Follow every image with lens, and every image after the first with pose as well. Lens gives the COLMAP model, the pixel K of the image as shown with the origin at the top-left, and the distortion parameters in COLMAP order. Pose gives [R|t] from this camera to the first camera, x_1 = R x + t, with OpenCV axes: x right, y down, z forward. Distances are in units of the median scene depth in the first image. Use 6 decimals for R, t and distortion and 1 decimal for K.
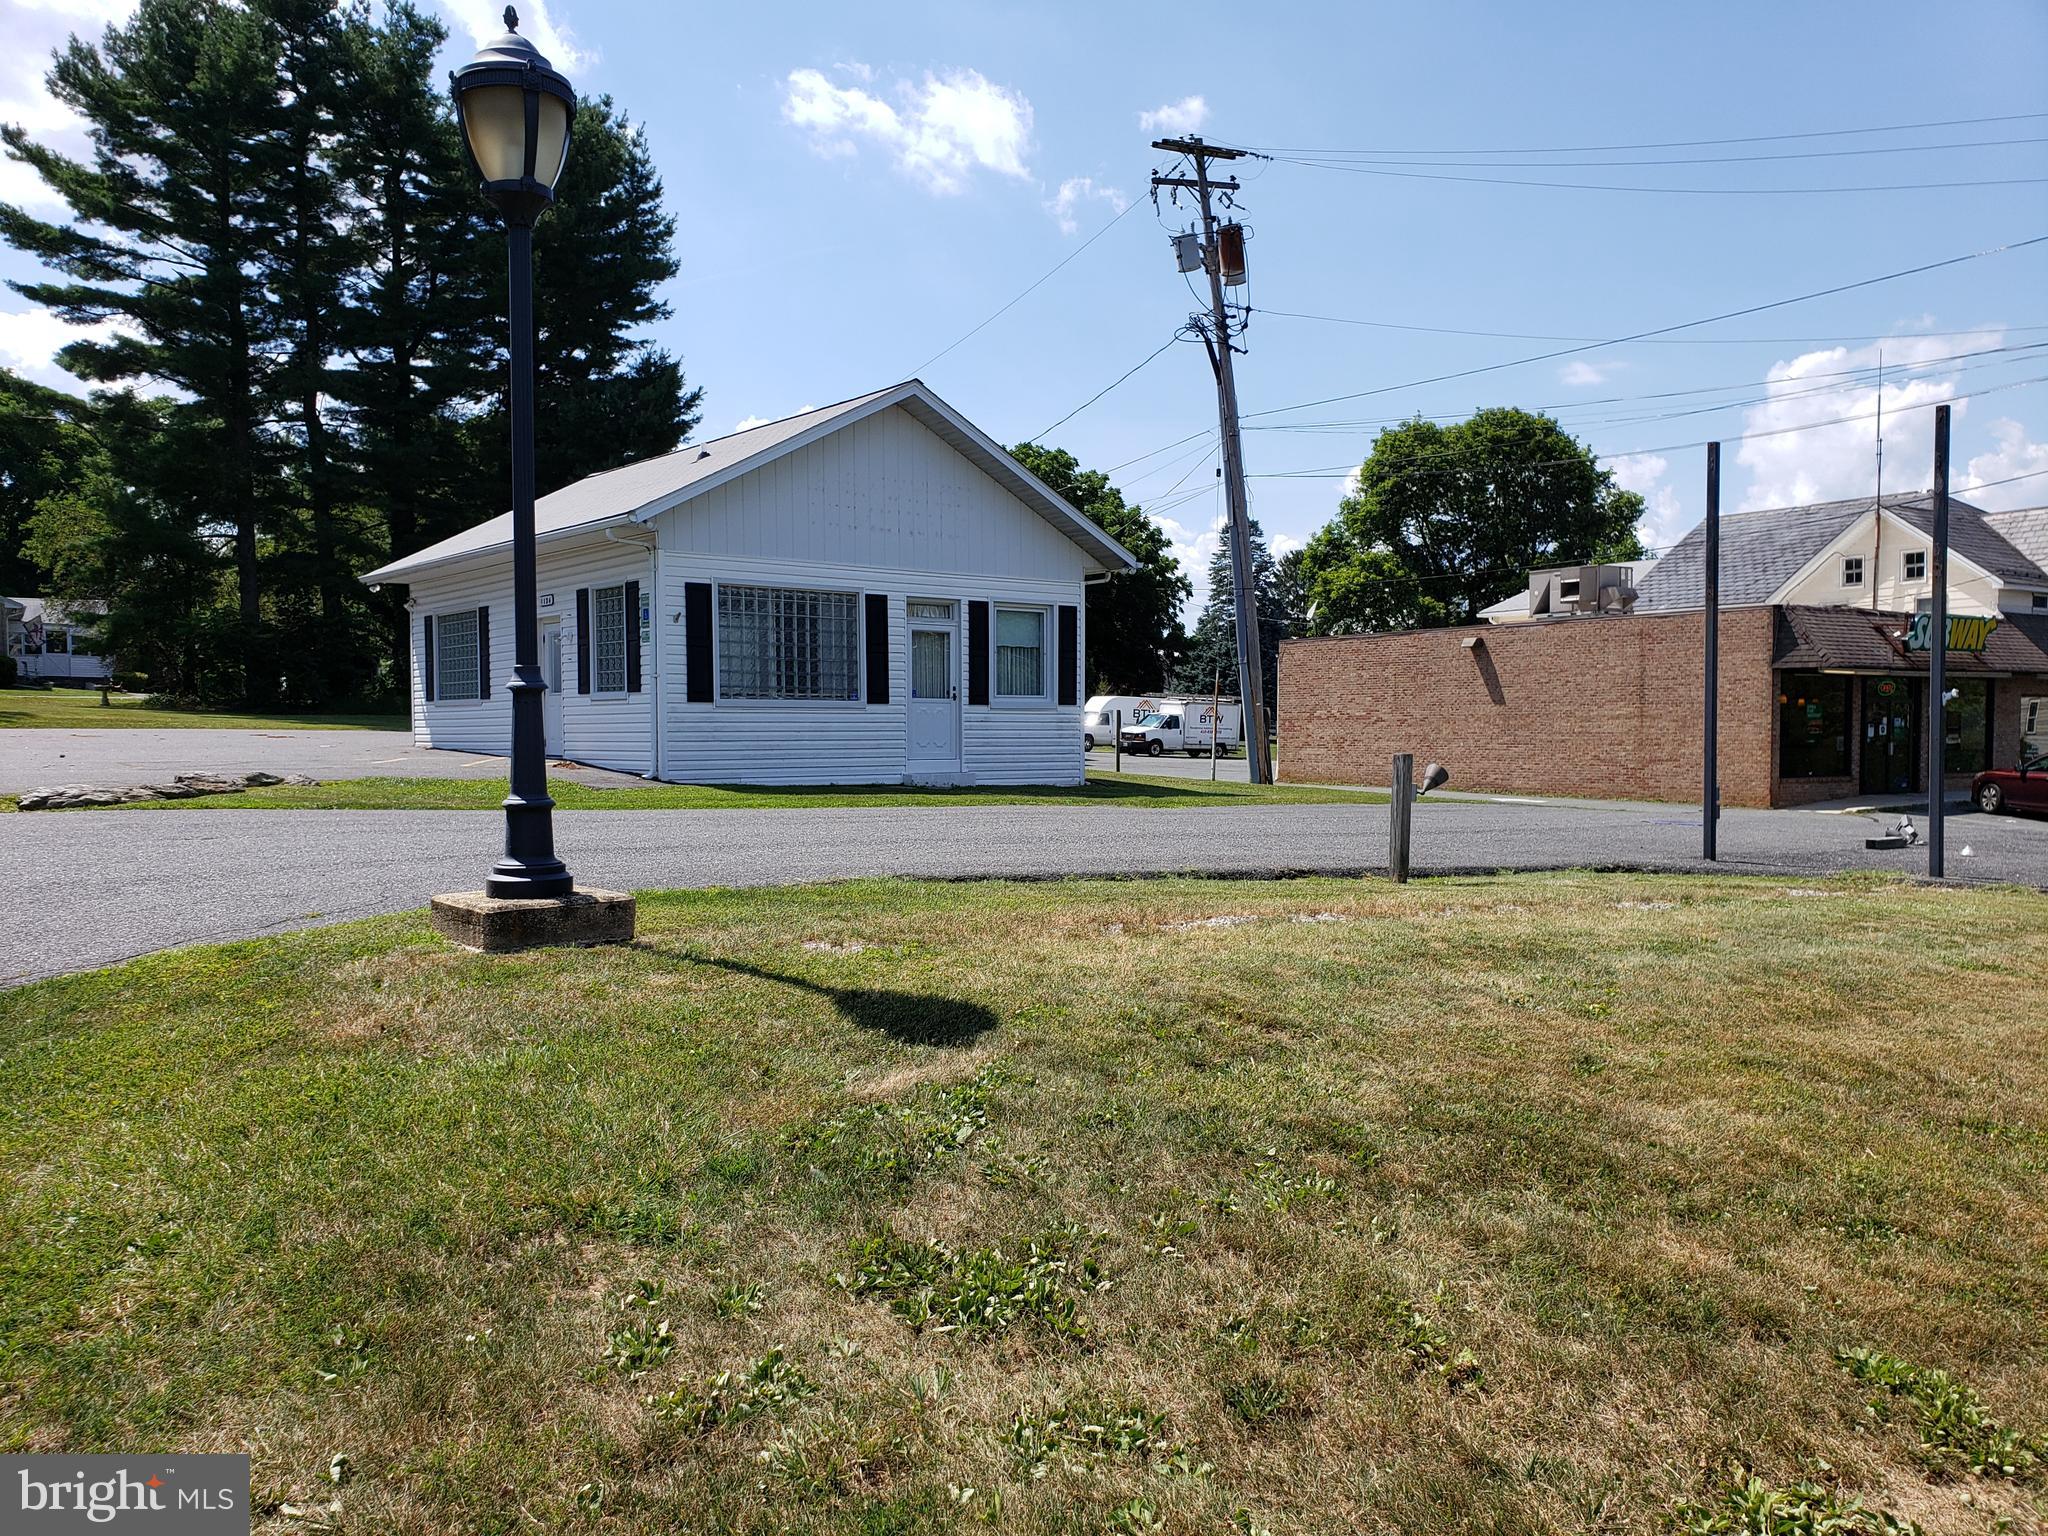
lens RADIAL K [[1558.5, 0, 1015.3], [0, 1558.5, 753.6], [0, 0, 1]] dist [0.052209, -0.046357]
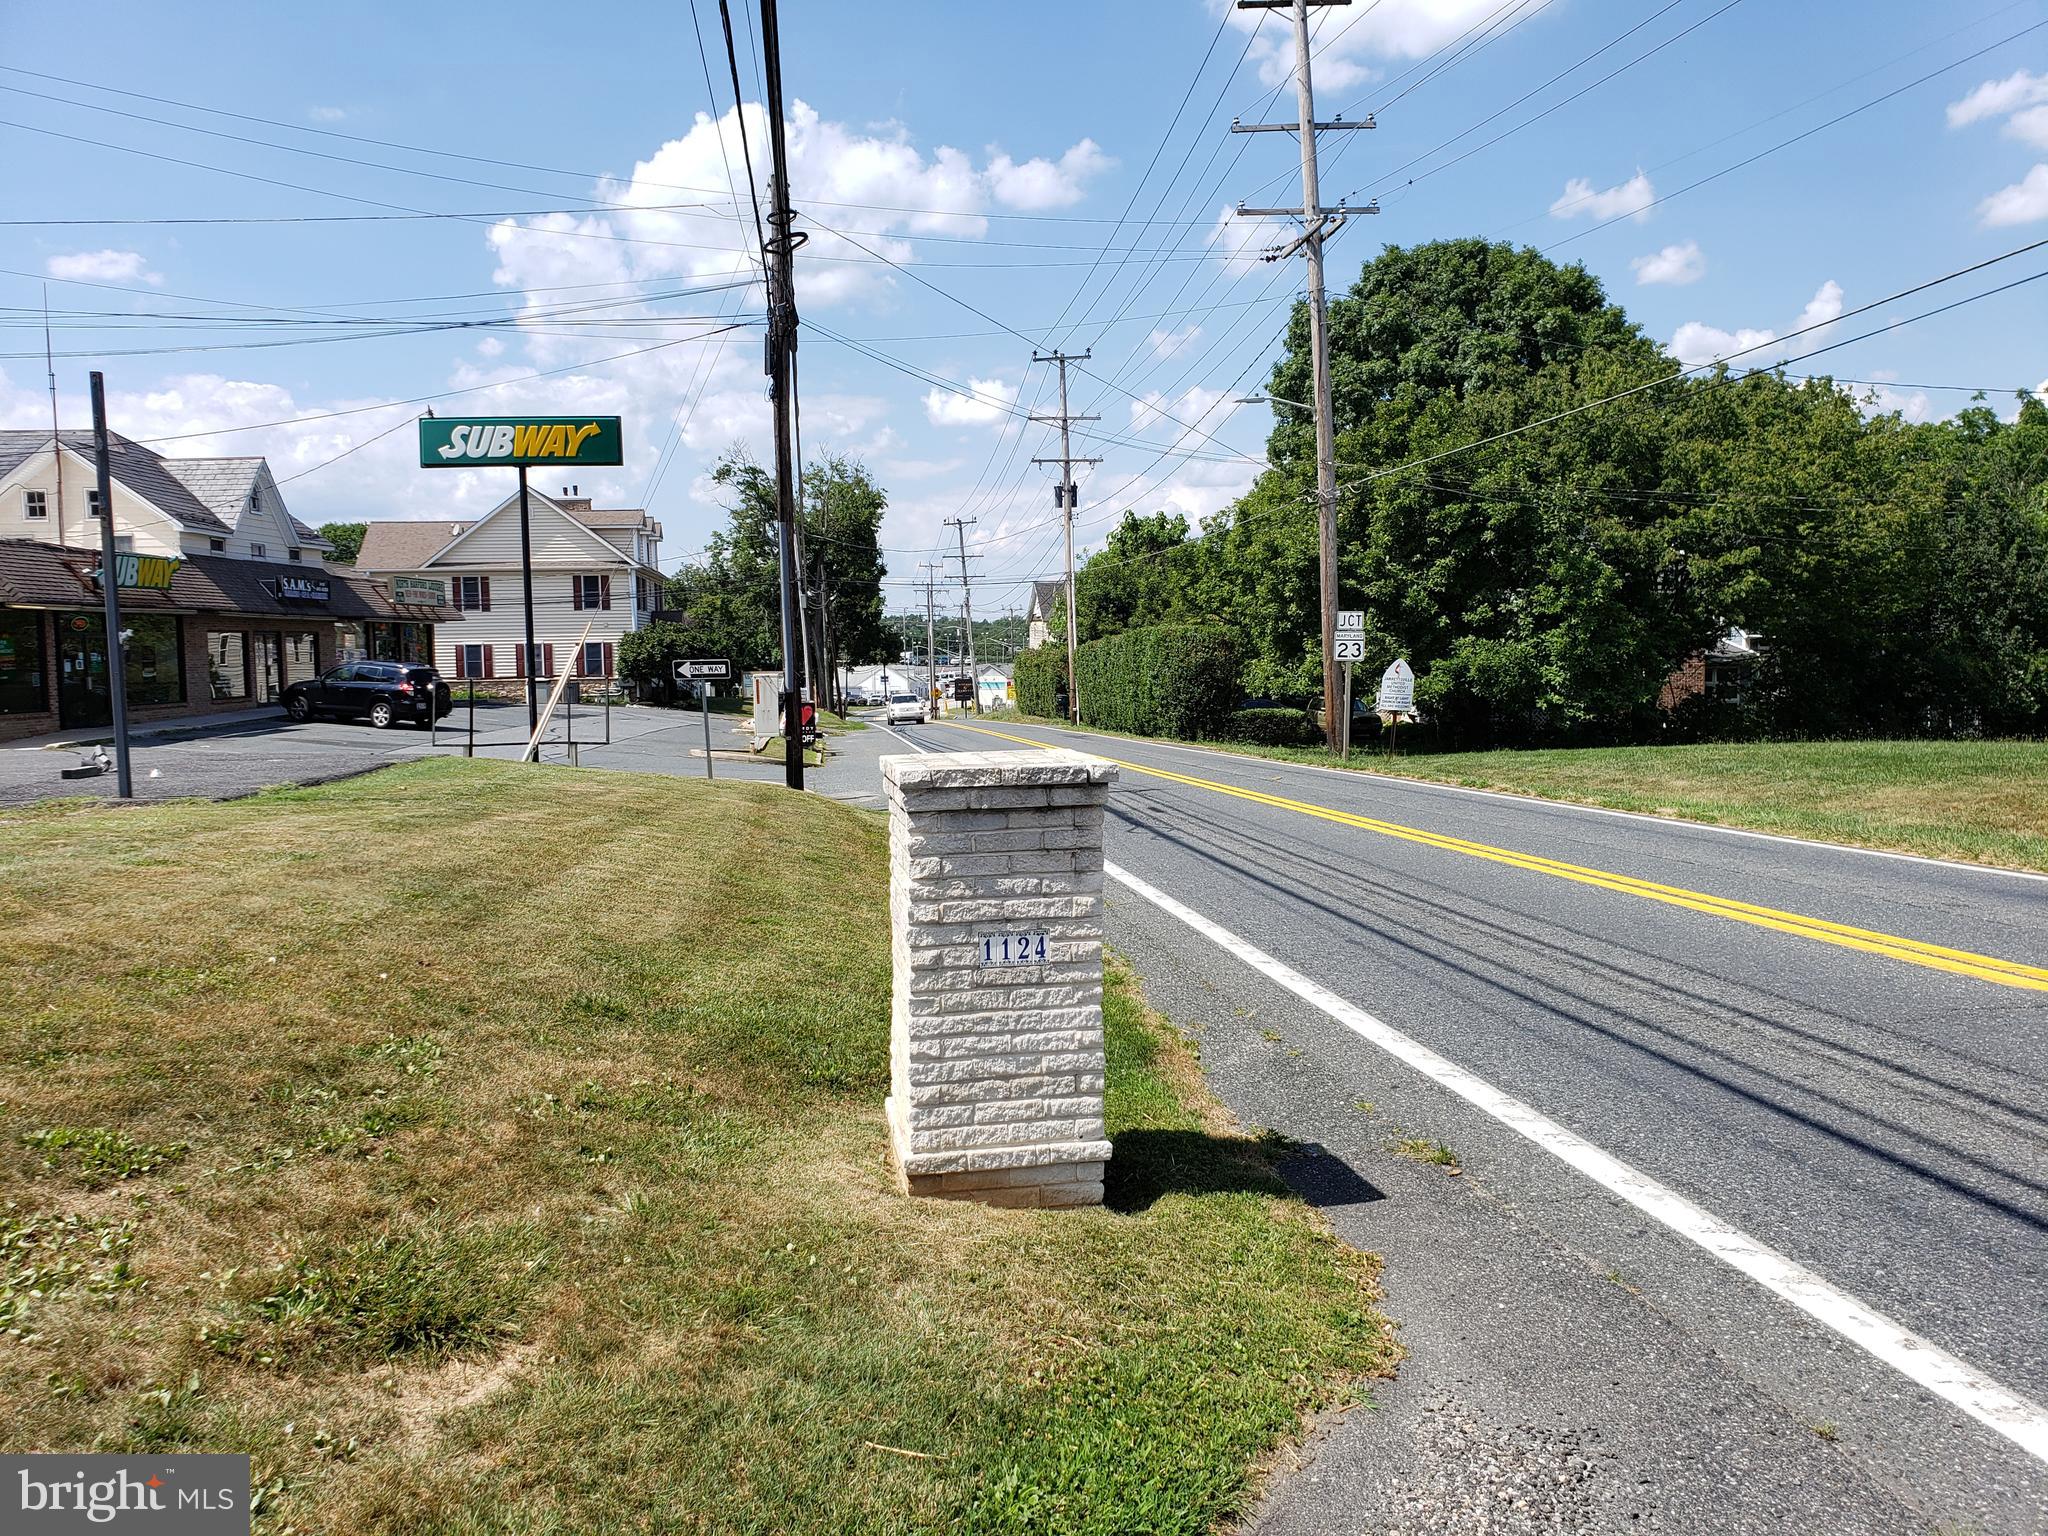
lens RADIAL K [[1626.9, 0, 1024.0], [0, 1626.9, 768.0], [0, 0, 1]] dist [0.004510, 0.057261]
pose [[0.524601, -0.073912, 0.848134, -0.084694], [0.032133, 0.997233, 0.067030, 0.000121], [-0.850741, -0.007911, 0.525525, -0.198052]]
